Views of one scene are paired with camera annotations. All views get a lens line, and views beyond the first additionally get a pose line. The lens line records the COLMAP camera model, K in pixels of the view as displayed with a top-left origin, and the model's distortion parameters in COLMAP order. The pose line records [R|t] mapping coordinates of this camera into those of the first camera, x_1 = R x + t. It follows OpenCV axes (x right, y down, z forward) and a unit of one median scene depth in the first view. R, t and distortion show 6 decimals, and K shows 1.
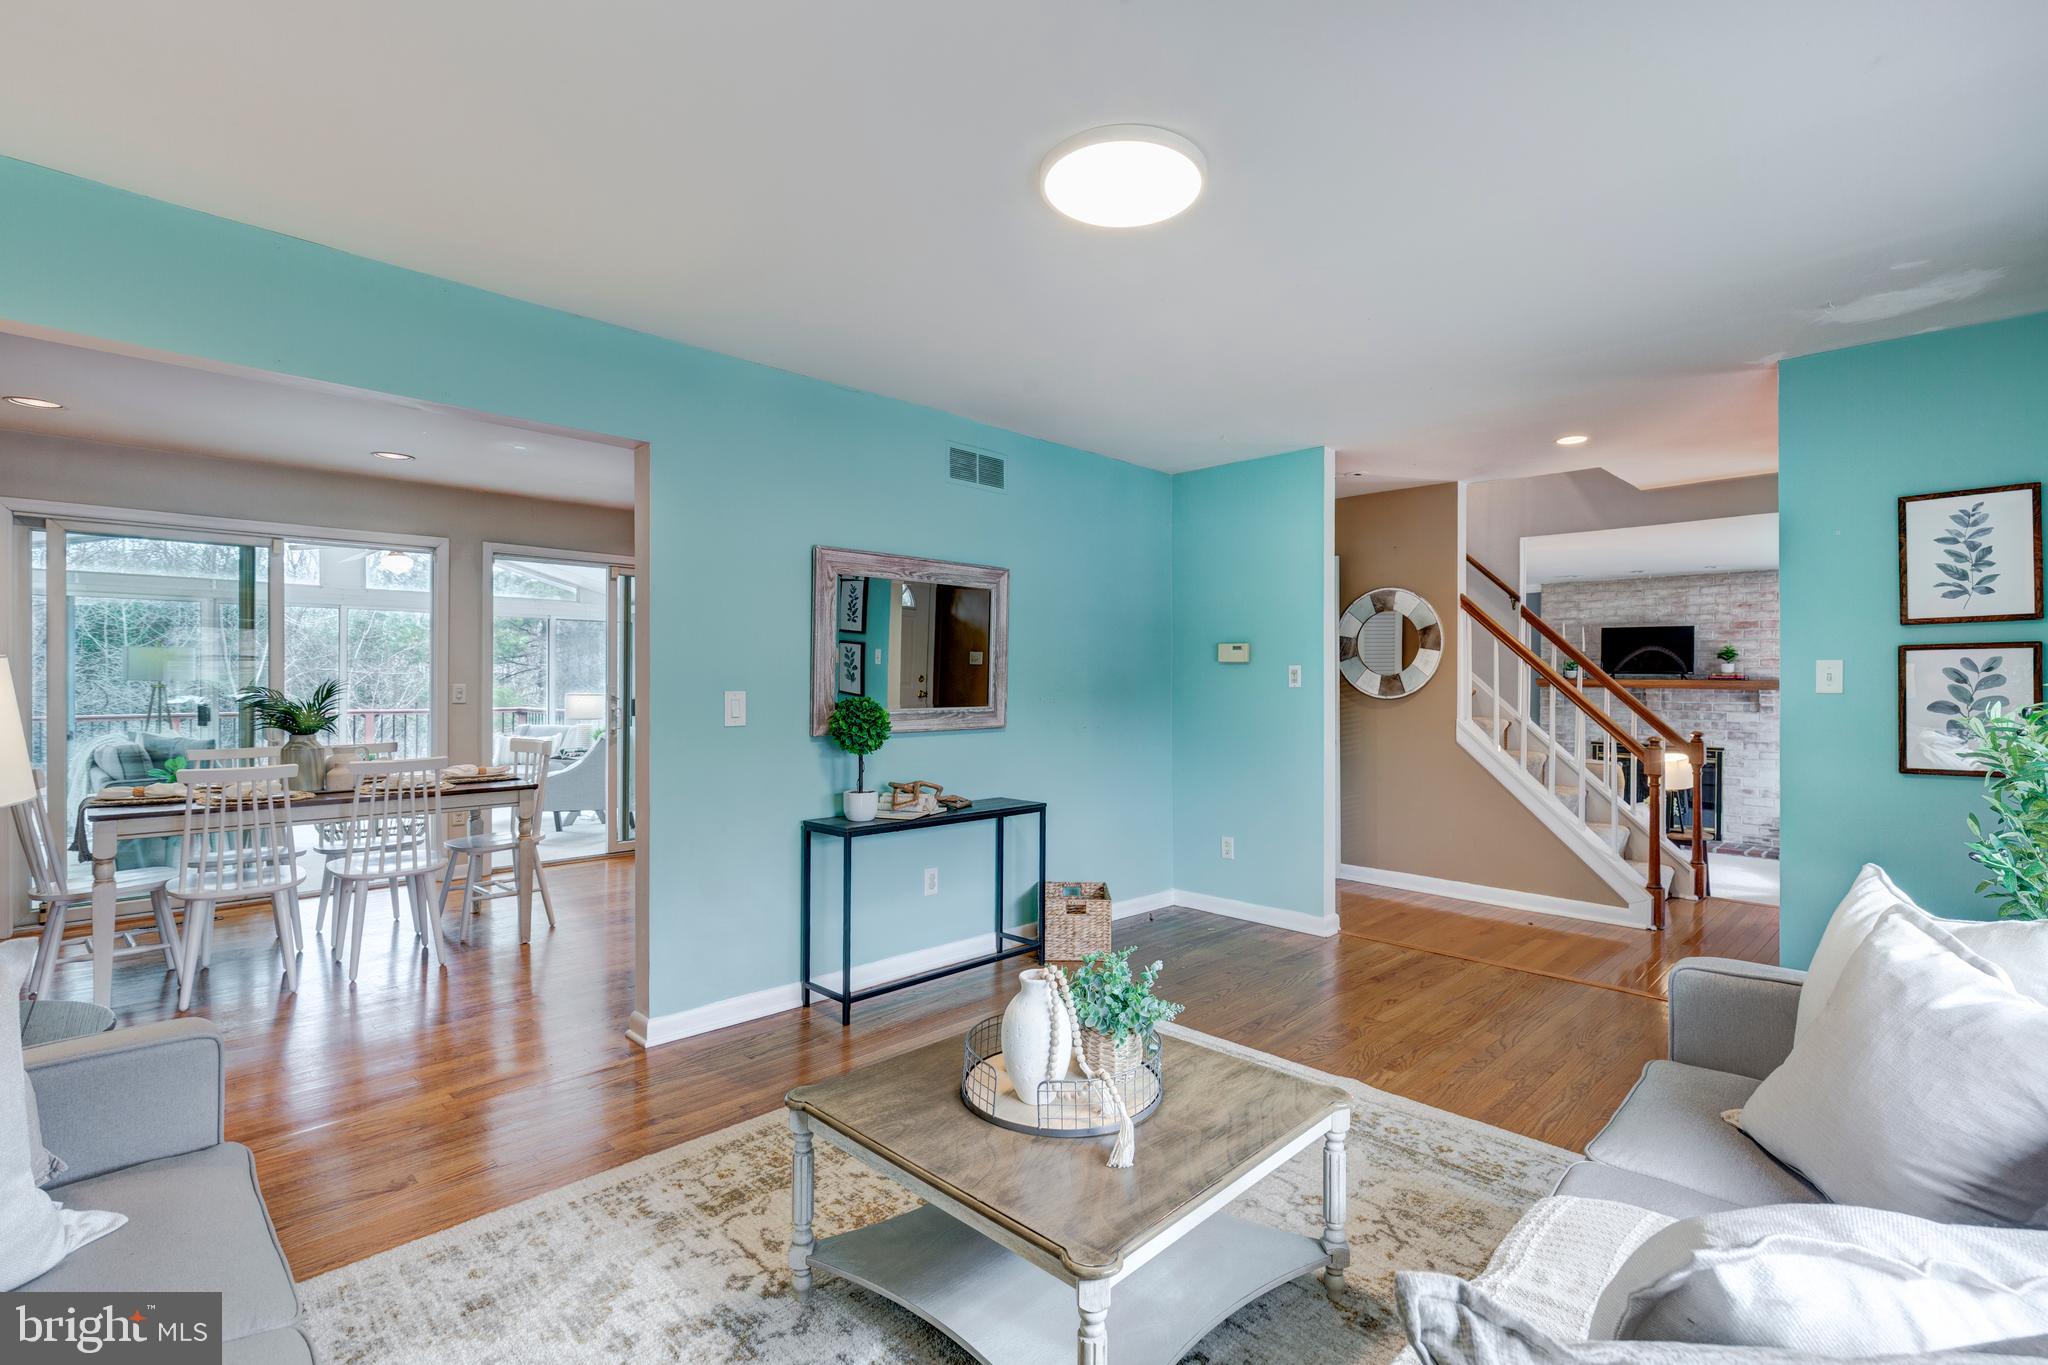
lens RADIAL K [[917.6, 0, 1018.8], [0, 917.6, 686.0], [0, 0, 1]] dist [0.000397, 0.000695]
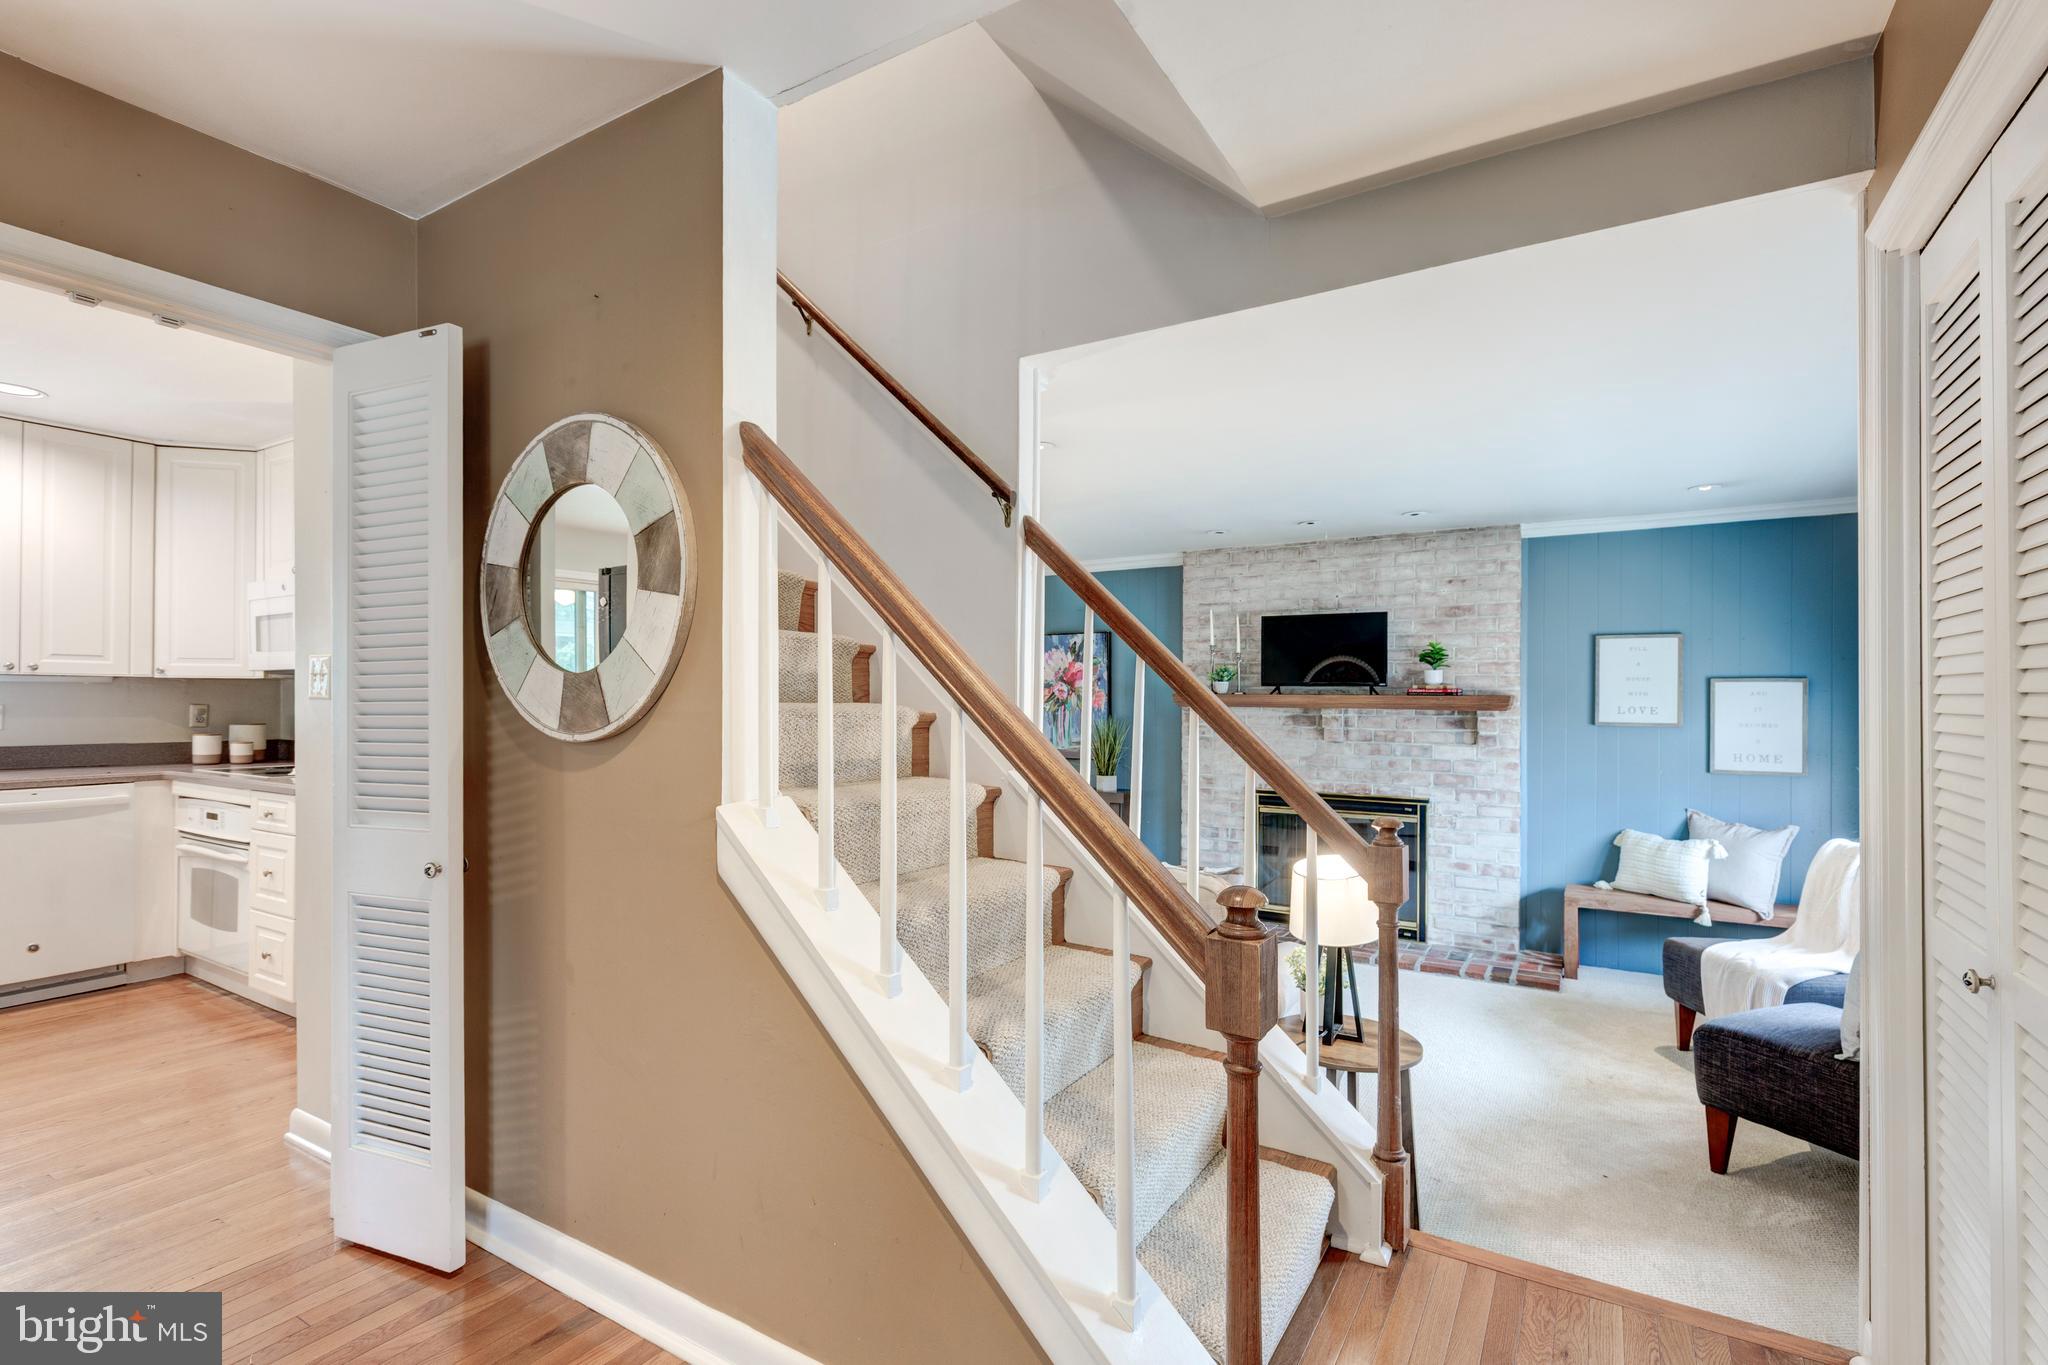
lens RADIAL K [[968.8, 0, 927.5], [0, 968.8, 698.1], [0, 0, 1]] dist [-0.000866, 0.000045]
pose [[0.982668, 0.000964, 0.185374, 0.292005], [0.000568, 0.999966, -0.008209, 0.000763], [-0.185376, 0.008172, 0.982634, 0.391378]]
